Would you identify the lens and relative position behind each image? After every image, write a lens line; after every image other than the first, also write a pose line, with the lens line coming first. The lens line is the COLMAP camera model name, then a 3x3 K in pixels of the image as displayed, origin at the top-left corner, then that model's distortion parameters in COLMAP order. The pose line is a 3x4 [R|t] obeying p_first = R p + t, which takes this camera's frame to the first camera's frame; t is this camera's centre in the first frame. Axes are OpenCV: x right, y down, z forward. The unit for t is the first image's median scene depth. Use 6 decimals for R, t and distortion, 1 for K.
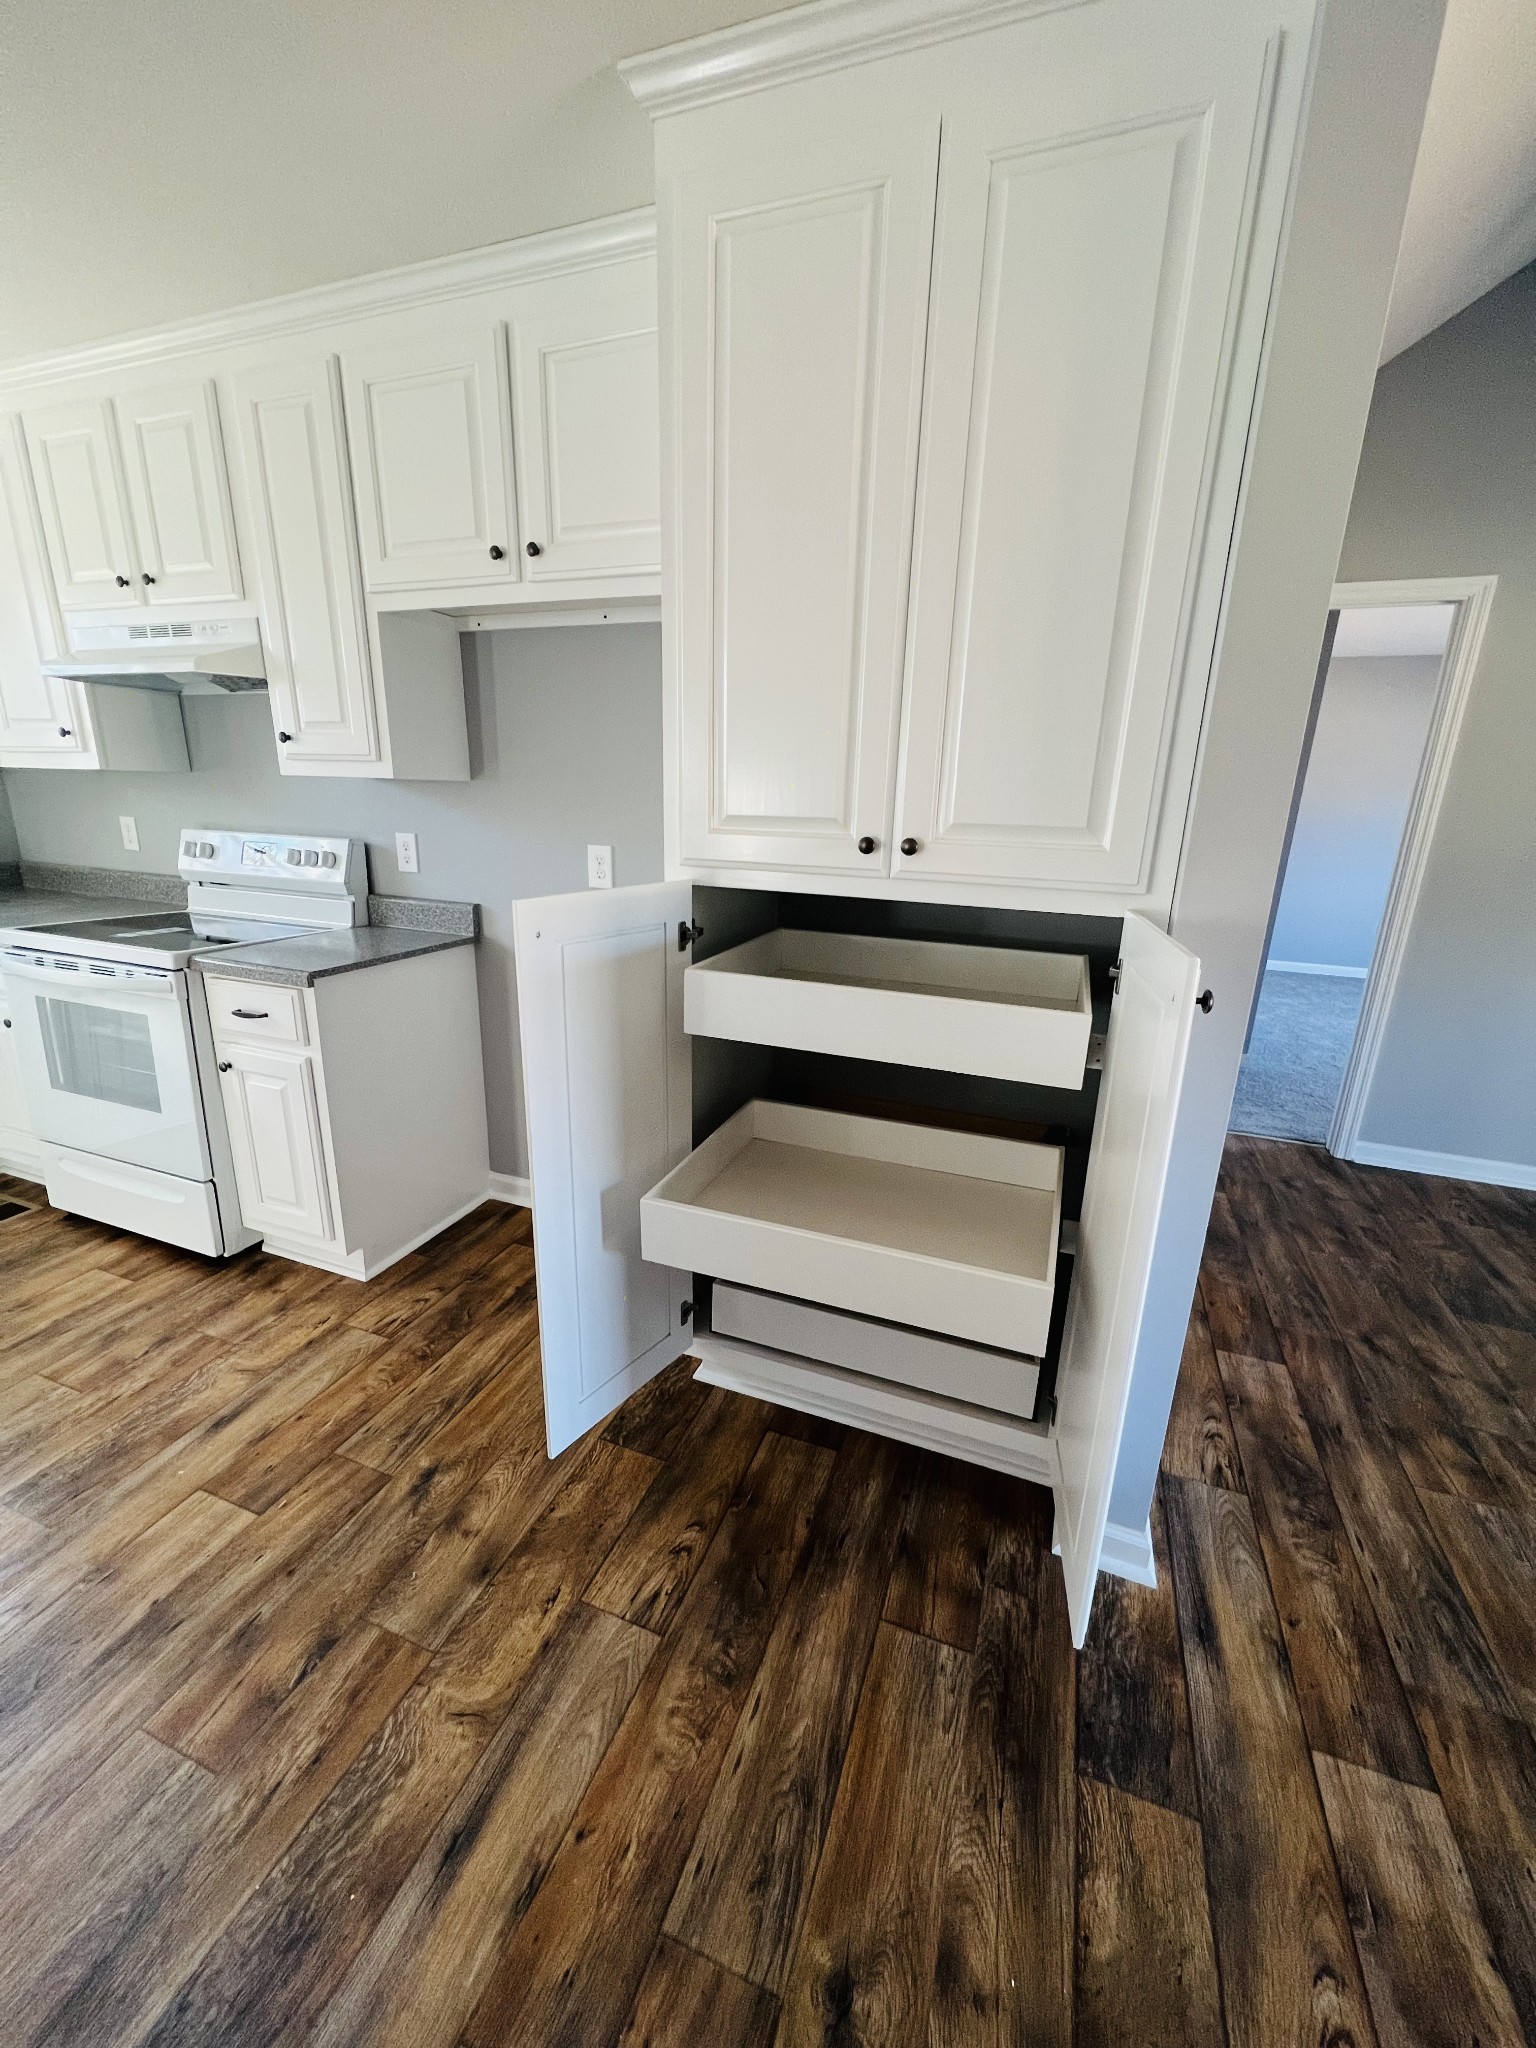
lens RADIAL K [[817.4, 0, 766.7], [0, 817.4, 1021.3], [0, 0, 1]] dist [0.003130, -0.000054]
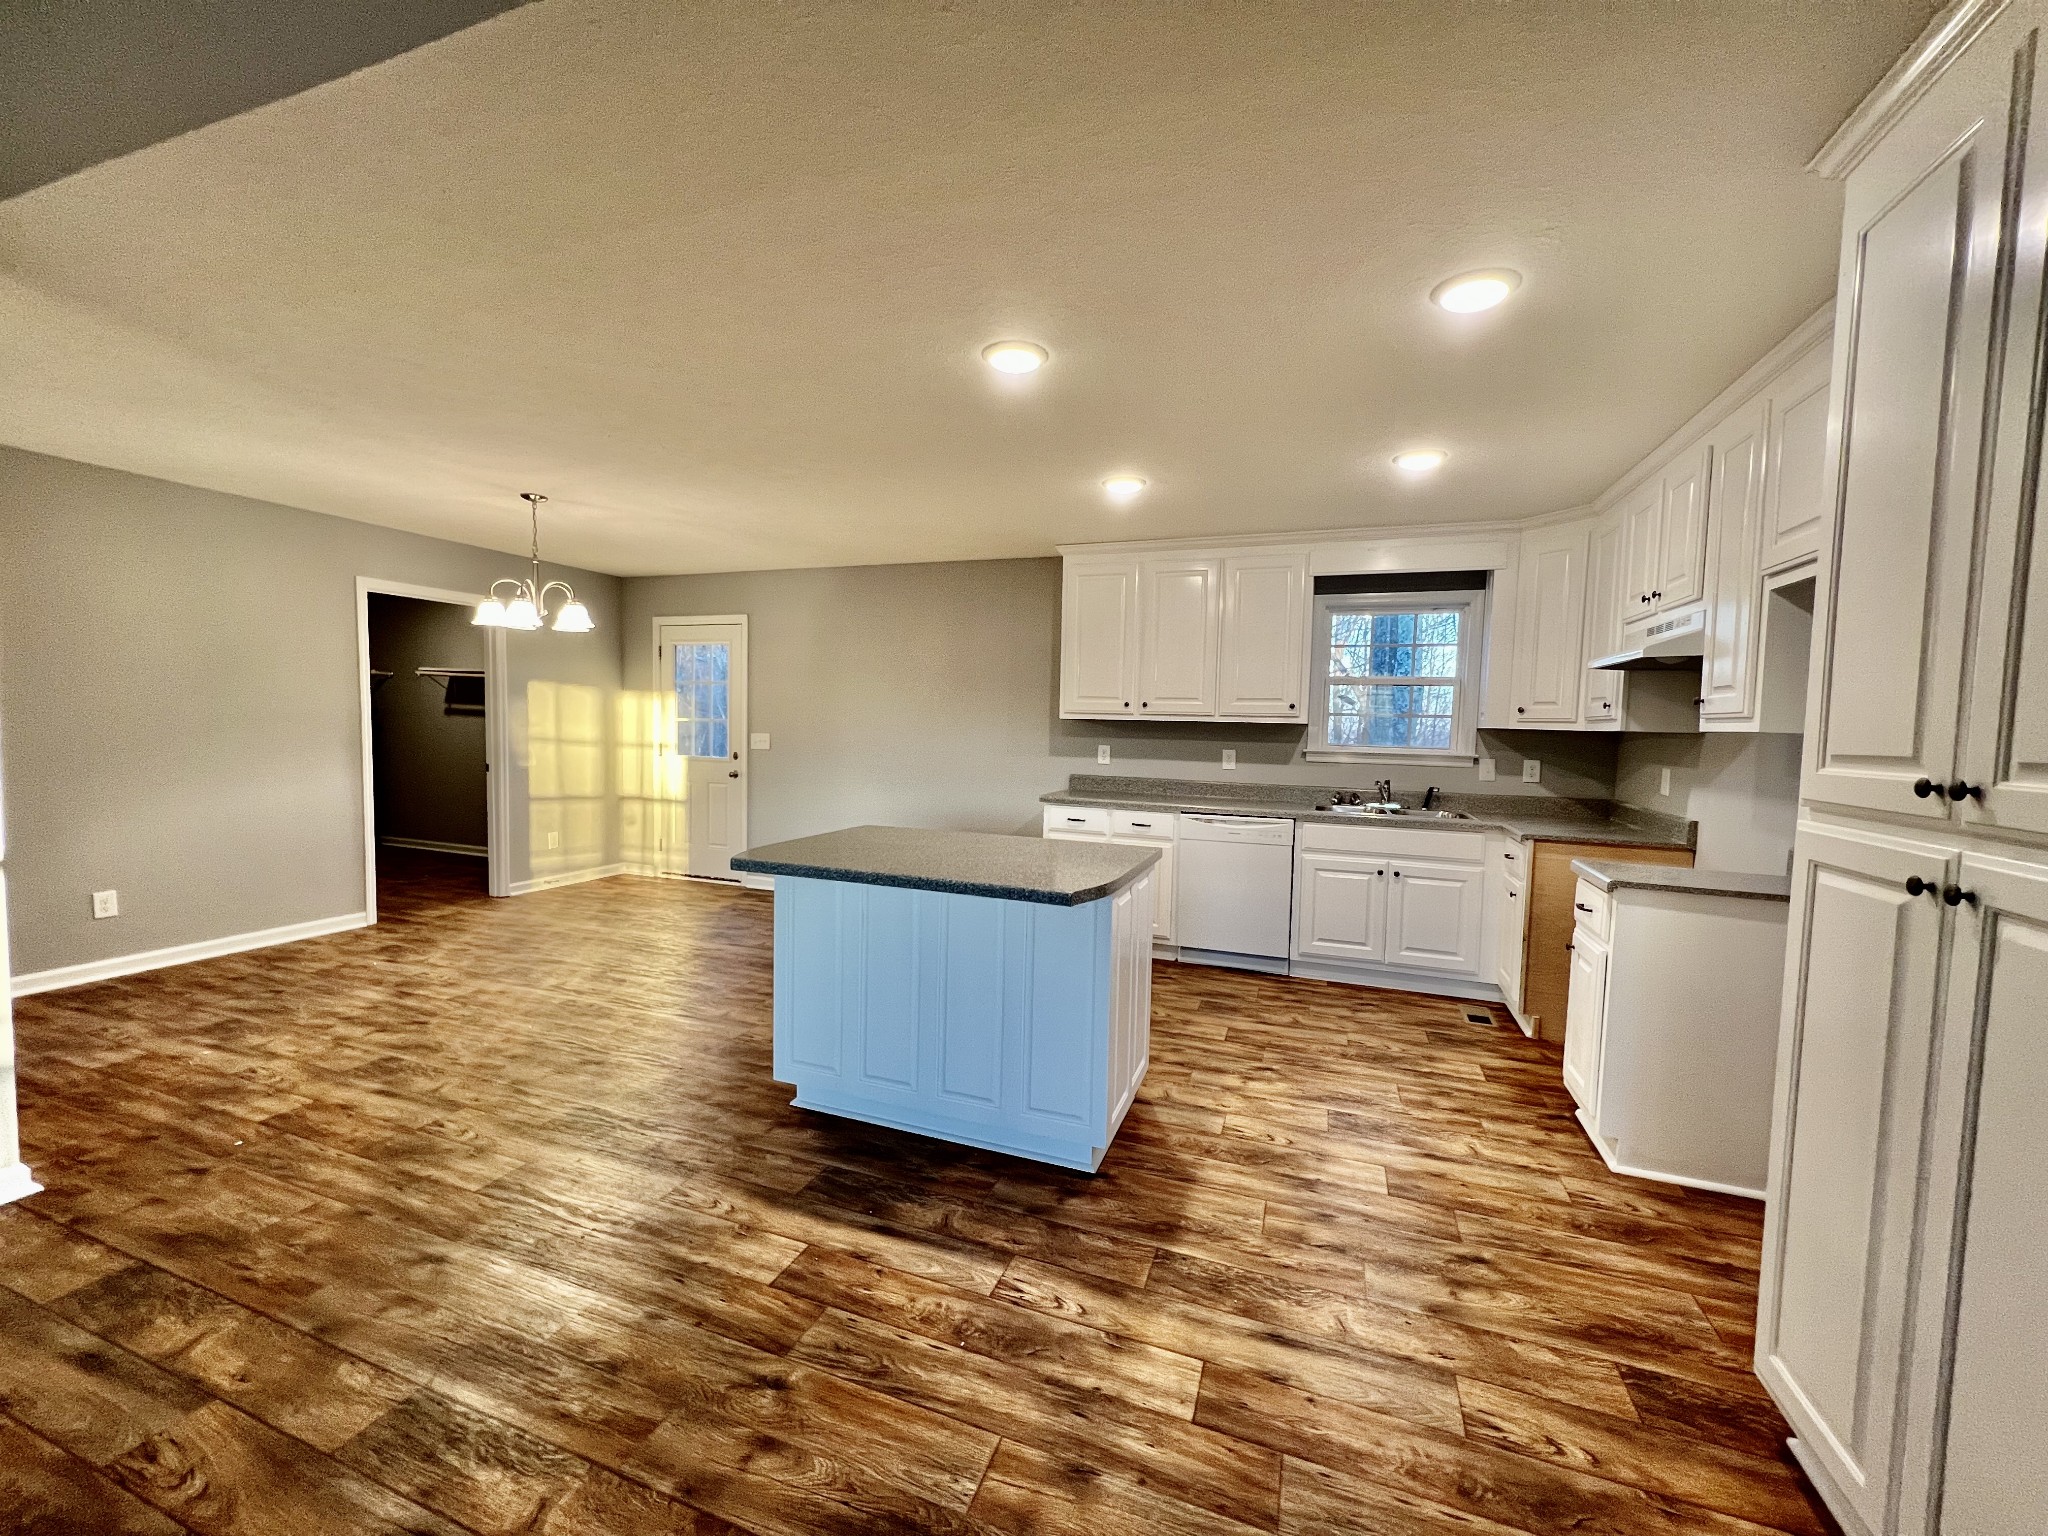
lens RADIAL K [[817.4, 0, 1022.7], [0, 817.4, 767.2], [0, 0, 1]] dist [0.003130, -0.000054]
pose [[0.004595, 0.029040, -0.999568, 0.959680], [-0.300970, 0.953271, 0.026312, 0.017772], [0.953623, 0.300719, 0.013120, 0.113441]]
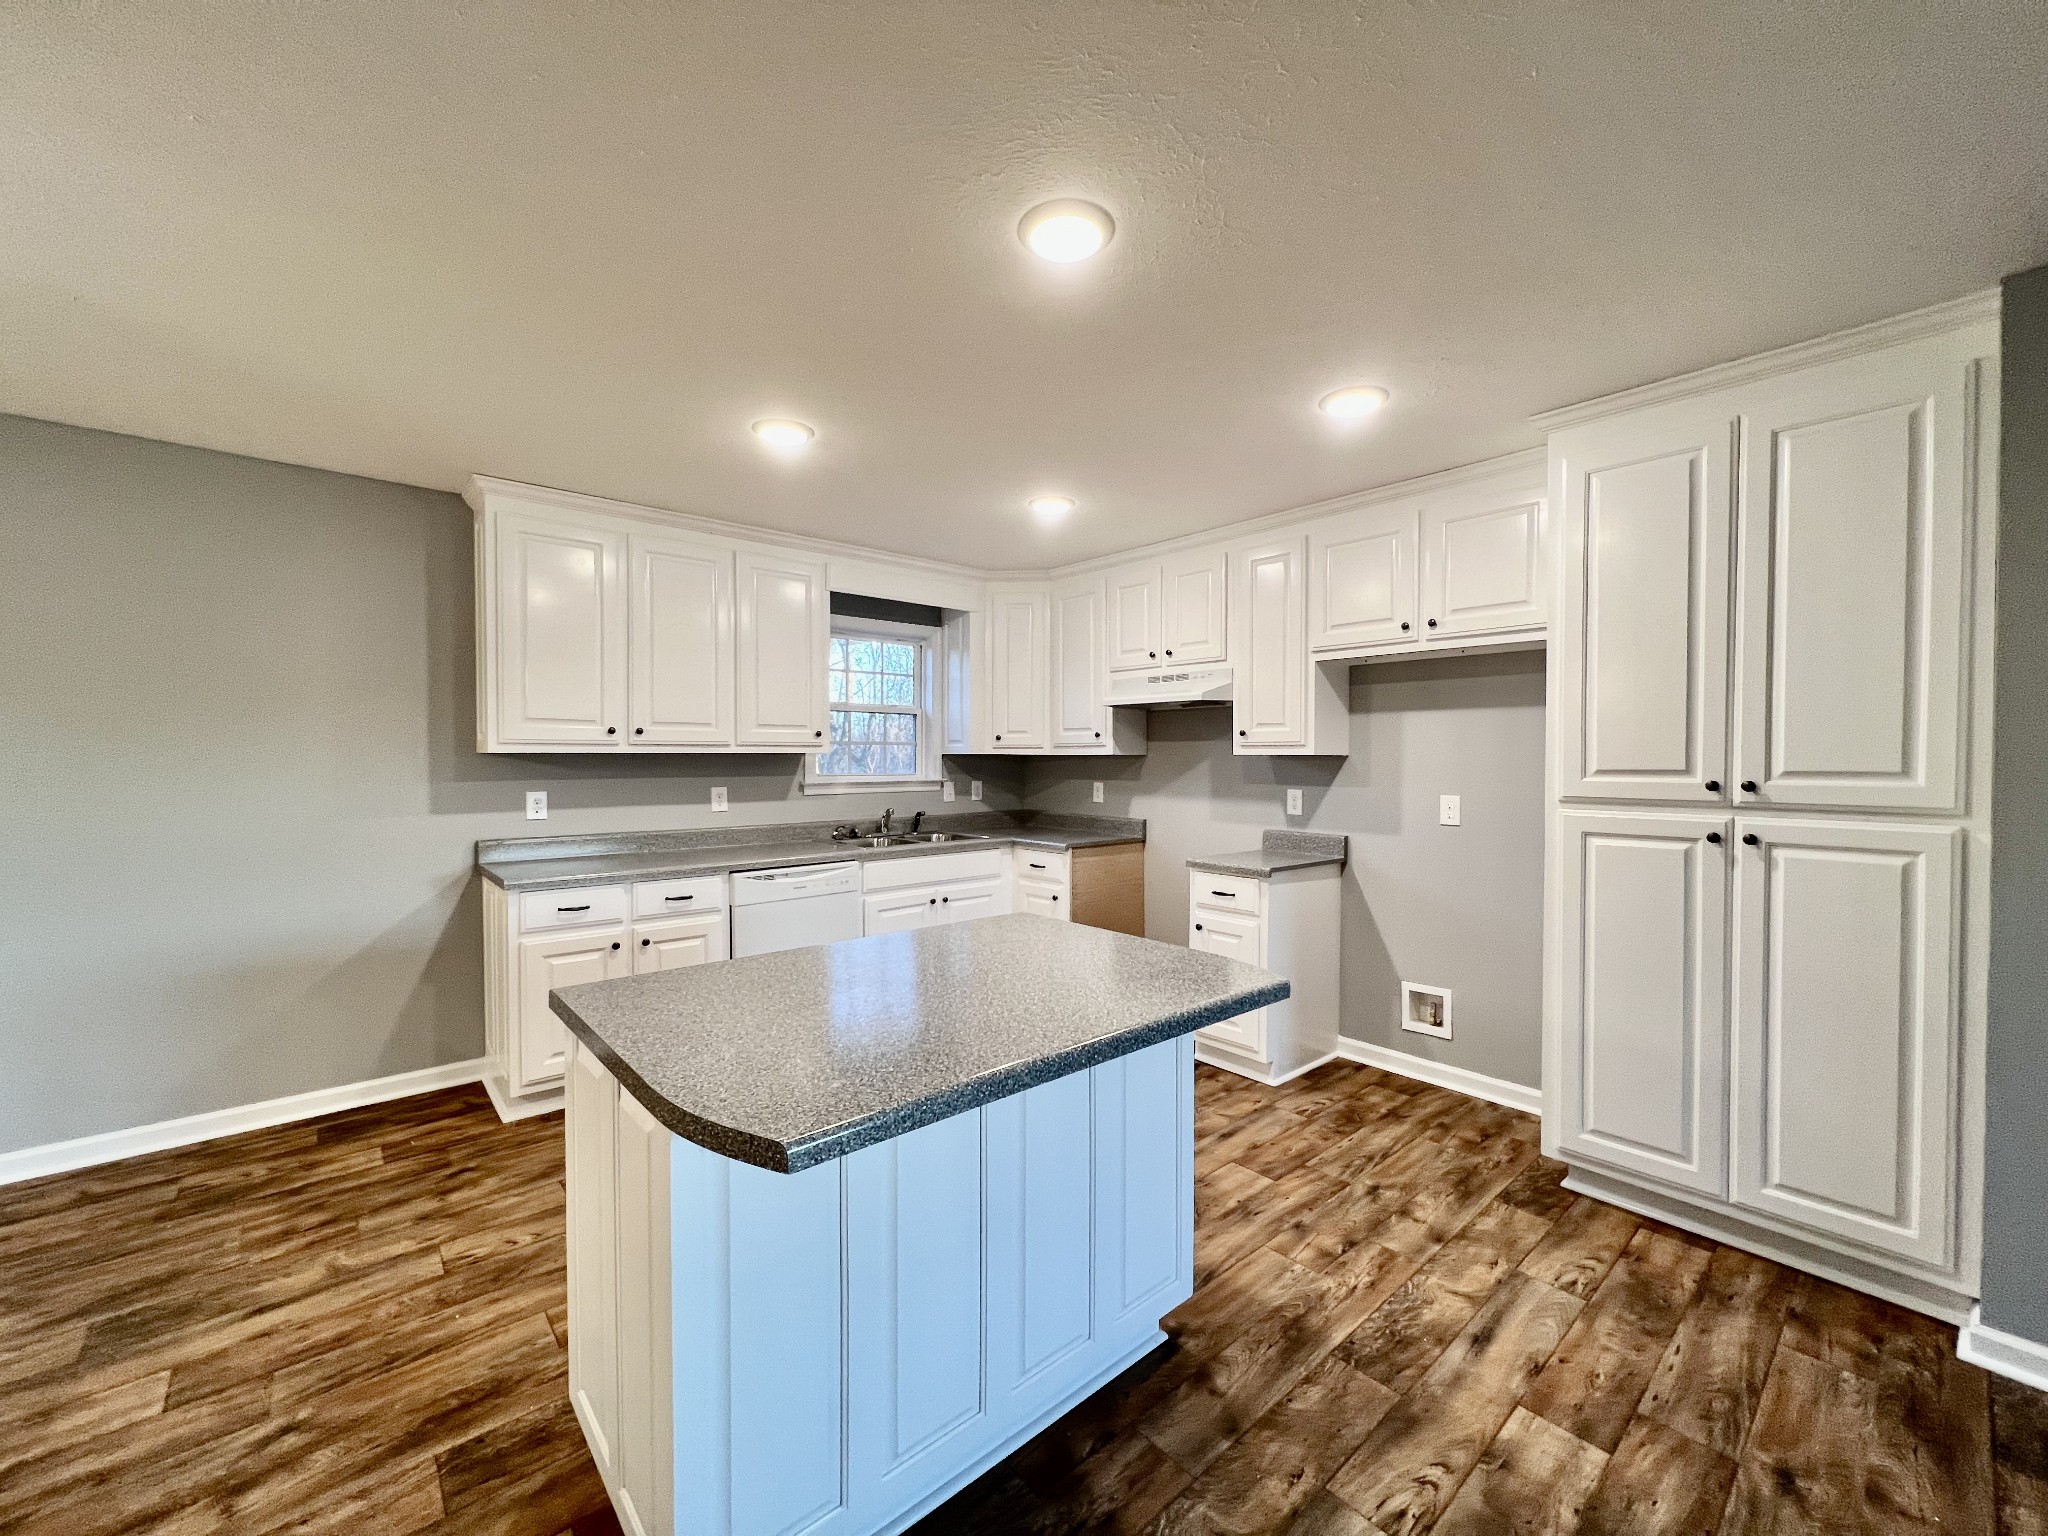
lens RADIAL K [[817.4, 0, 1022.7], [0, 817.4, 770.1], [0, 0, 1]] dist [0.003130, -0.000054]
pose [[0.880828, -0.017019, -0.473131, -0.302433], [-0.109993, 0.964652, -0.239474, 0.281601], [0.460482, 0.262977, 0.847820, -0.968364]]
